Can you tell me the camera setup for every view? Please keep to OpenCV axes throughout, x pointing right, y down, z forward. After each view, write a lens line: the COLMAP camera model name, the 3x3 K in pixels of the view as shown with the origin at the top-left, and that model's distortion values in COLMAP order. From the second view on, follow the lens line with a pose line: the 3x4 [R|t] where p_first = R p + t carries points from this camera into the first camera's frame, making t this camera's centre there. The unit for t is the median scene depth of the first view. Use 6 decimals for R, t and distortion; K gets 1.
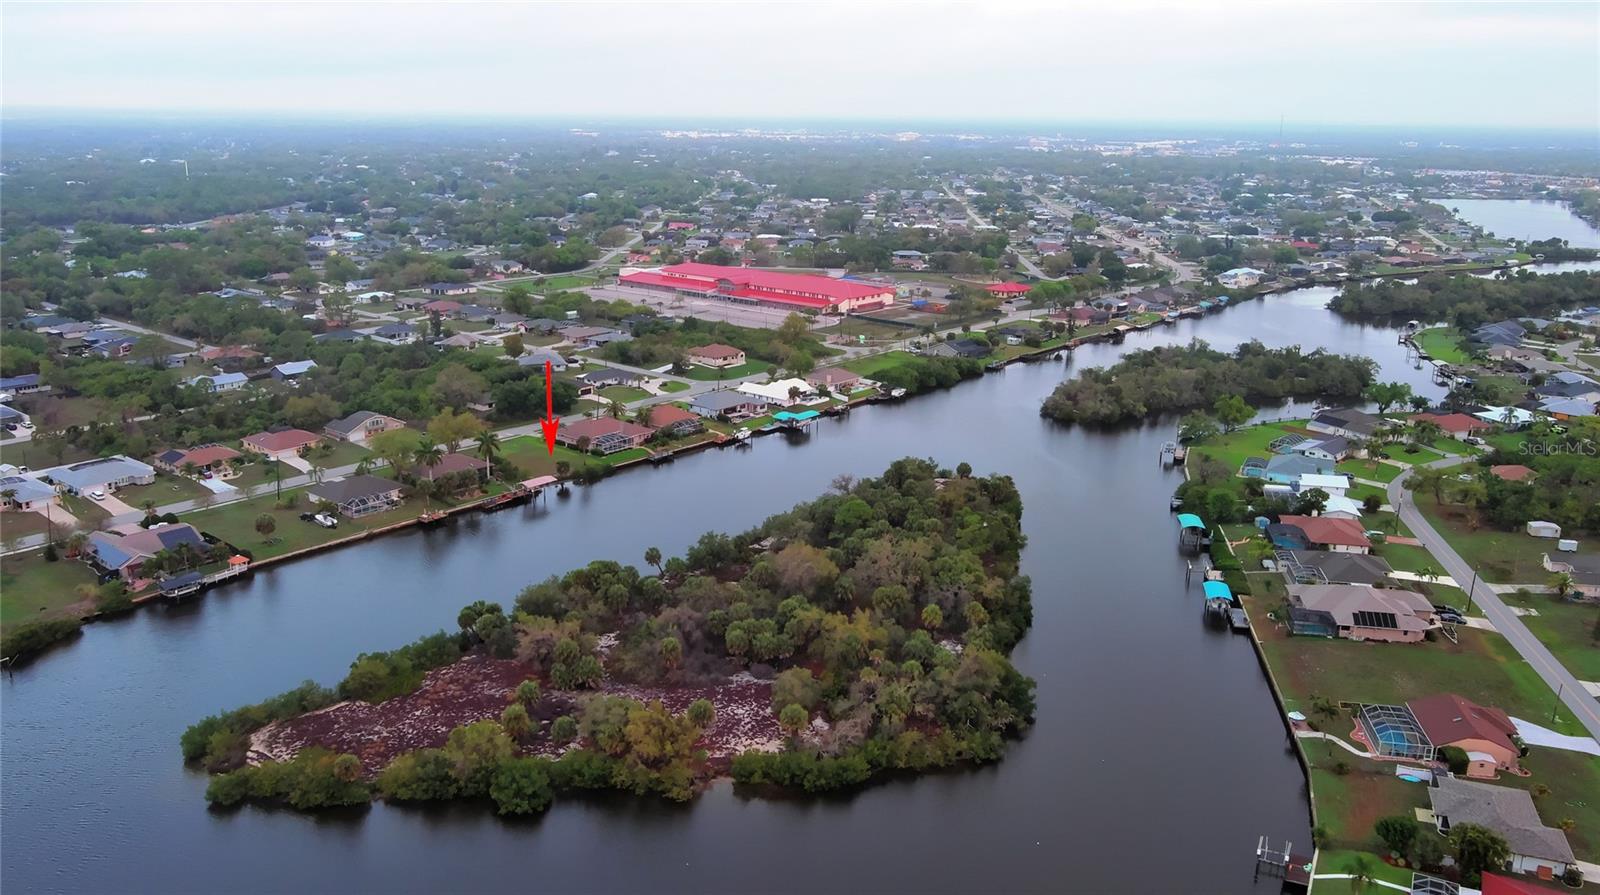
lens RADIAL K [[1251.2, 0, 793.7], [0, 1251.2, 450.0], [0, 0, 1]] dist [0.021299, -0.039711]
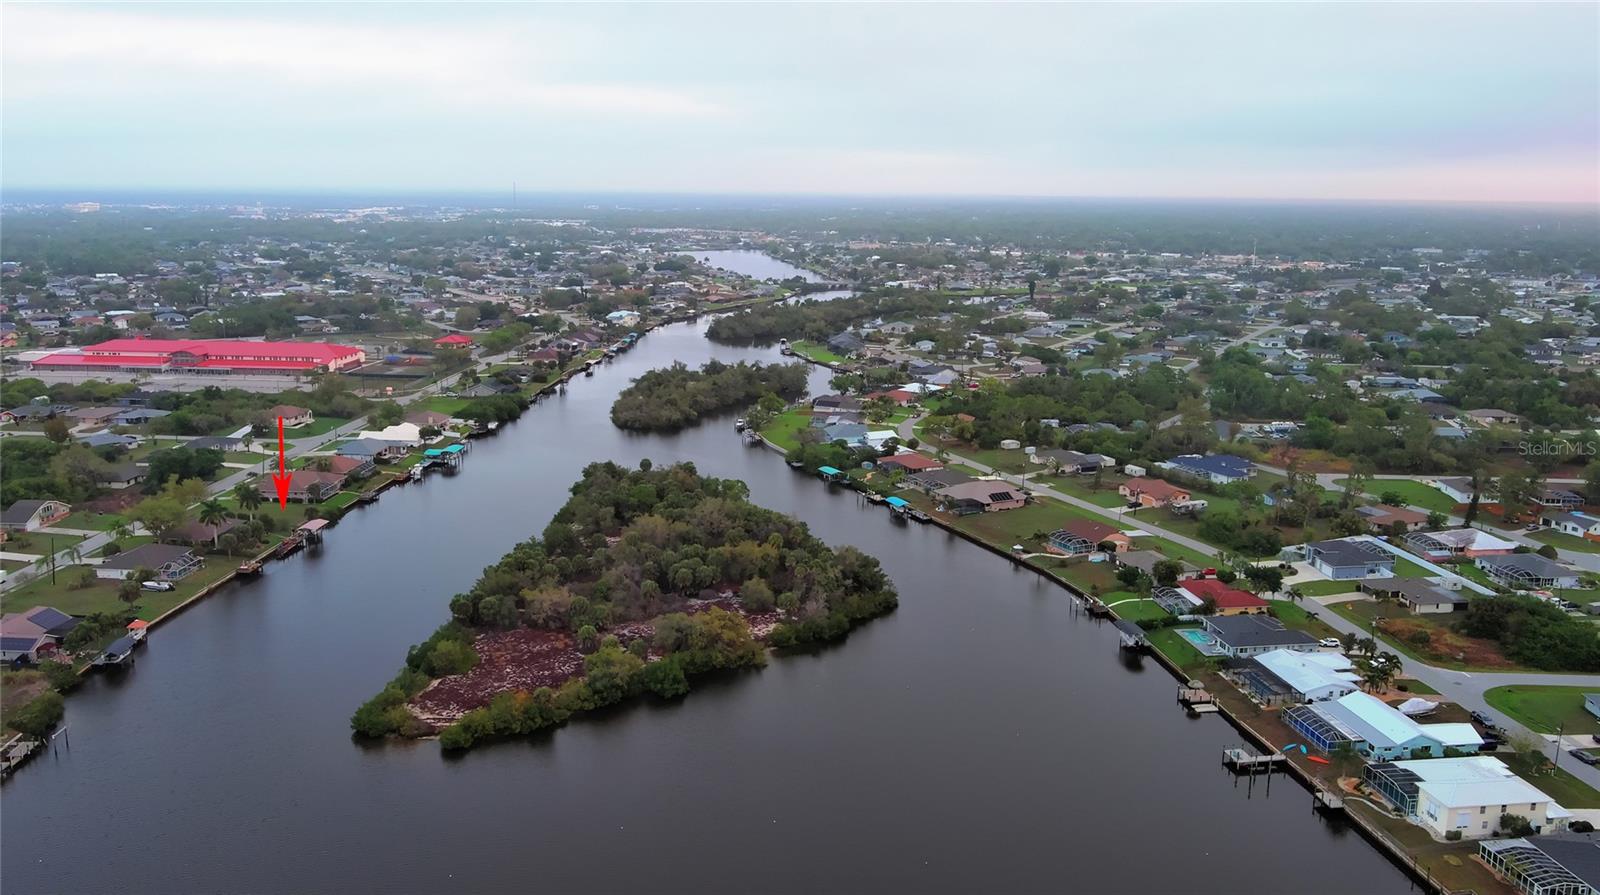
lens RADIAL K [[1251.2, 0, 799.4], [0, 1251.2, 447.0], [0, 0, 1]] dist [0.021299, -0.039711]
pose [[0.805470, -0.126275, 0.579027, -0.321602], [0.156797, 0.987627, -0.002734, 0.018353], [-0.571518, 0.092992, 0.815303, -0.075504]]
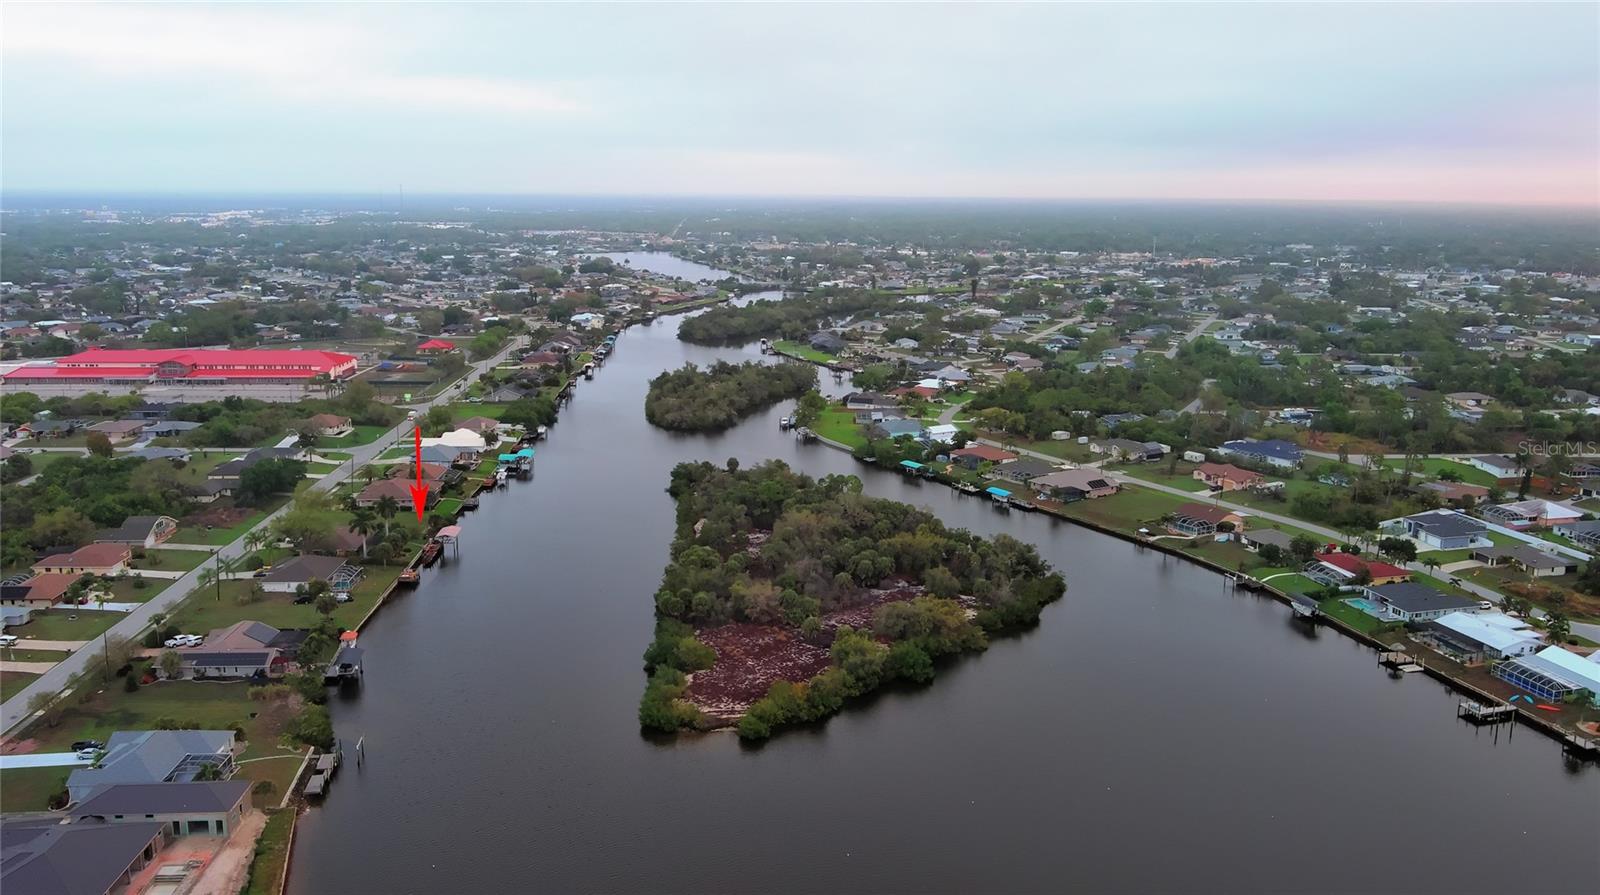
lens RADIAL K [[1251.2, 0, 798.4], [0, 1251.2, 446.7], [0, 0, 1]] dist [0.021299, -0.039711]
pose [[0.733231, -0.145547, 0.664220, -0.454317], [0.181629, 0.983253, 0.014956, -0.005096], [-0.655274, 0.109675, 0.747387, 0.007055]]
